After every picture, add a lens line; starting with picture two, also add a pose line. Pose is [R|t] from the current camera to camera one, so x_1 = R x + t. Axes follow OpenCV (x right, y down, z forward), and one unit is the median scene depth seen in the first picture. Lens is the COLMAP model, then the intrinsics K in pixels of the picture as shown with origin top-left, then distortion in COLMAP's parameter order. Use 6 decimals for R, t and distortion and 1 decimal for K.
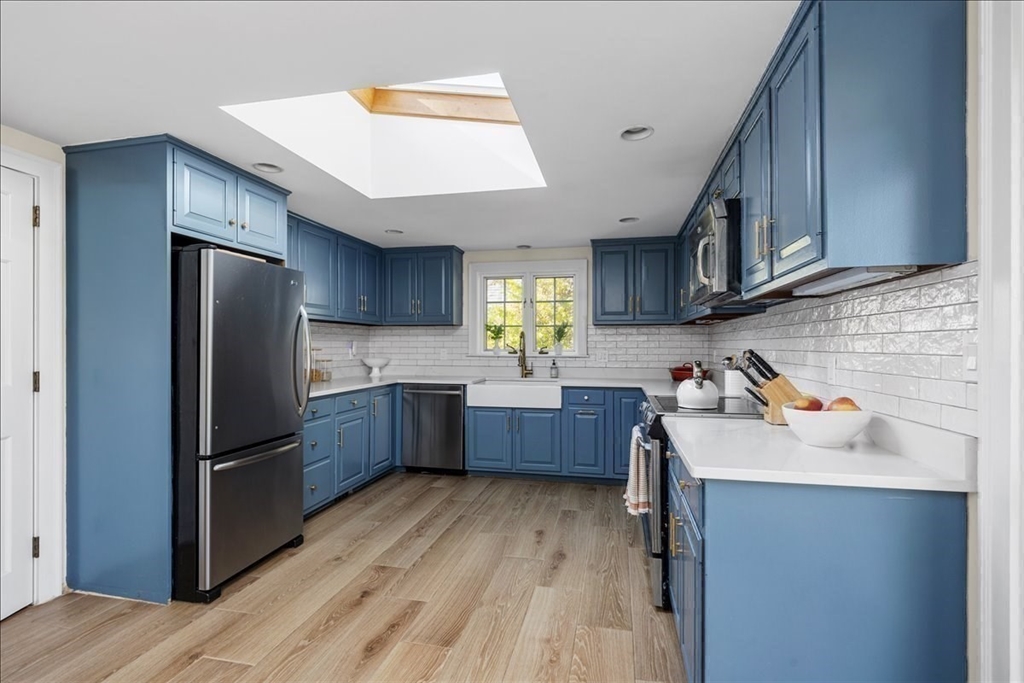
lens RADIAL K [[495.6, 0, 512.0], [0, 495.6, 341.5], [0, 0, 1]] dist [0.002769, 0.000211]
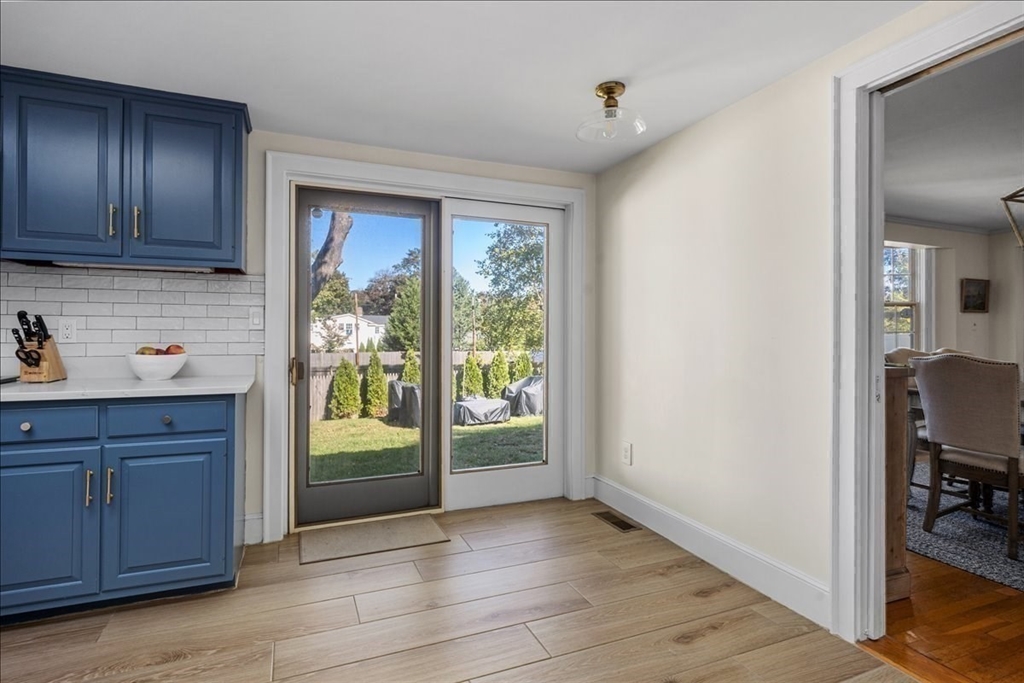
lens RADIAL K [[512.3, 0, 511.0], [0, 512.3, 325.8], [0, 0, 1]] dist [-0.001485, -0.000566]
pose [[-0.564854, 0.004728, 0.825177, -0.437001], [-0.012844, 0.999812, -0.014521, 0.022282], [-0.825091, -0.018801, -0.564687, 0.370954]]
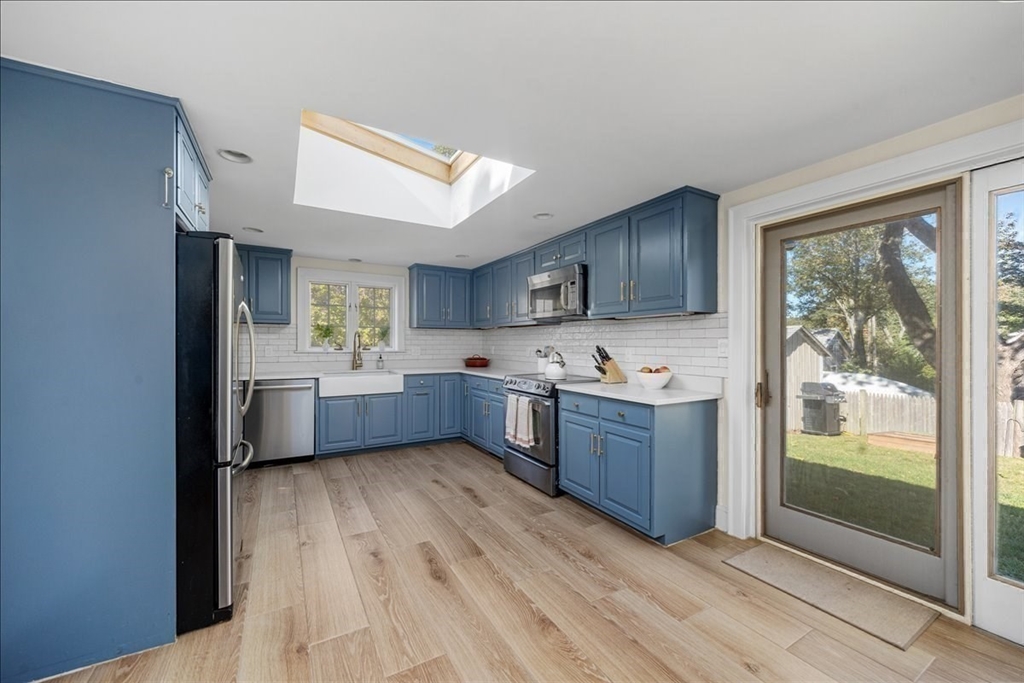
lens RADIAL K [[393.0, 0, 512.0], [0, 393.0, 341.5], [0, 0, 1]] dist [0.000410, -0.000195]
pose [[0.735778, 0.004763, 0.677206, -0.378096], [-0.007761, 0.999969, 0.001399, 0.000099], [-0.677178, -0.006285, 0.735792, 0.052537]]
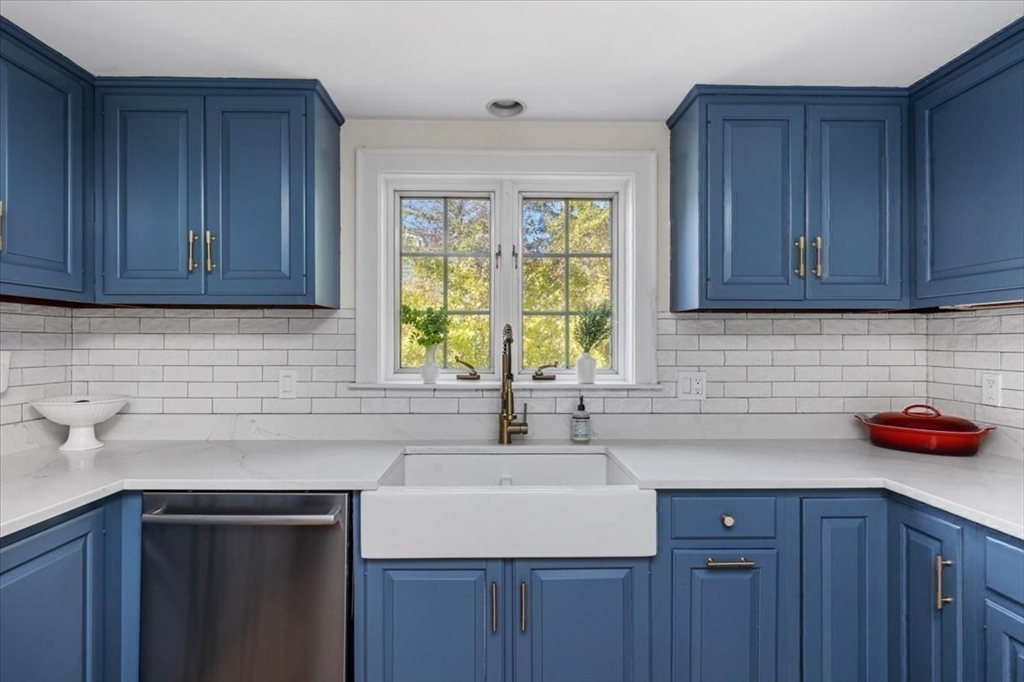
lens RADIAL K [[546.6, 0, 505.9], [0, 546.6, 342.7], [0, 0, 1]] dist [0.000397, -0.000343]
pose [[0.974214, 0.000137, 0.225627, -0.081140], [-0.002484, 0.999946, 0.010121, -0.012483], [-0.225614, -0.010421, 0.974161, 0.648260]]
